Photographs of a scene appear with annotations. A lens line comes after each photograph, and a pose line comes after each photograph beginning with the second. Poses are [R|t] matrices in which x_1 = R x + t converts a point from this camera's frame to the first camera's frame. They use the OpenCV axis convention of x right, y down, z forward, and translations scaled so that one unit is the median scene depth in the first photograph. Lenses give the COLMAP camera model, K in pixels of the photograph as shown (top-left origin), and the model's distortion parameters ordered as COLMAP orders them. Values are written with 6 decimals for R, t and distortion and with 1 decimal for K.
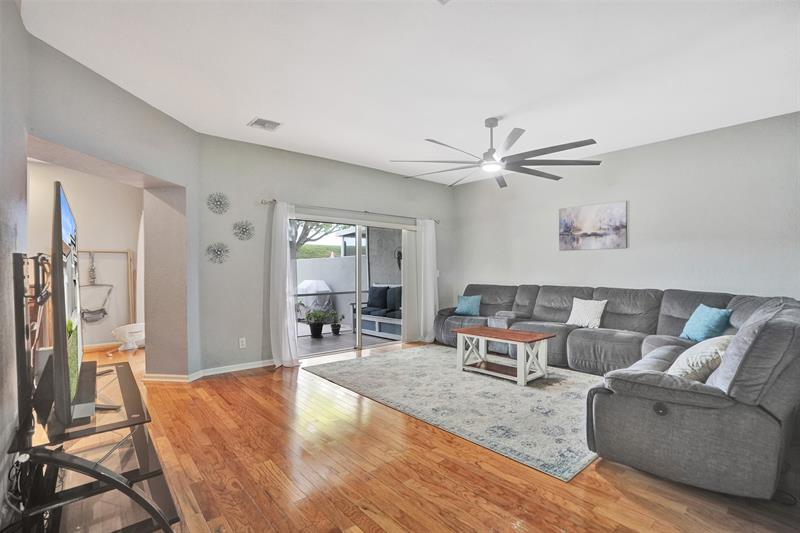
lens RADIAL K [[371.1, 0, 401.0], [0, 371.1, 270.6], [0, 0, 1]] dist [-0.060643, 0.018606]
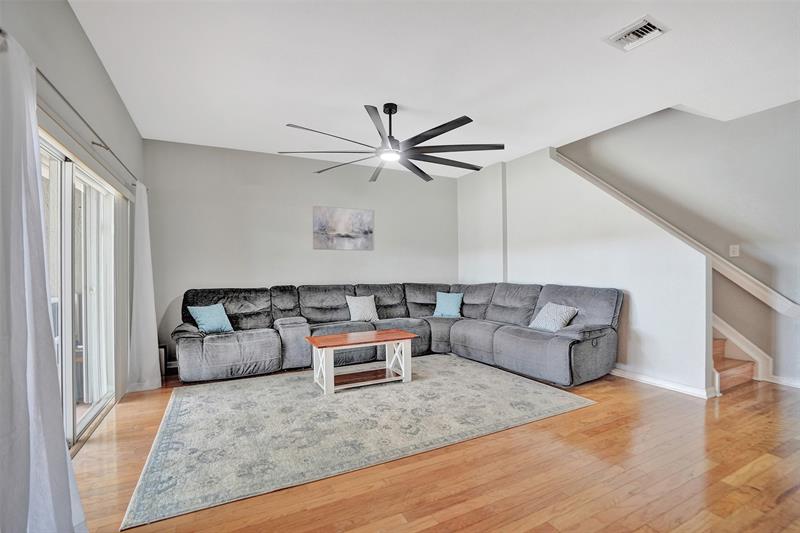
lens RADIAL K [[371.1, 0, 406.5], [0, 371.1, 271.4], [0, 0, 1]] dist [-0.060643, 0.018606]
pose [[0.234509, -0.009352, 0.972069, -0.537482], [0.005269, 0.999951, 0.008349, -0.001941], [-0.972100, 0.003164, 0.234547, 0.610808]]
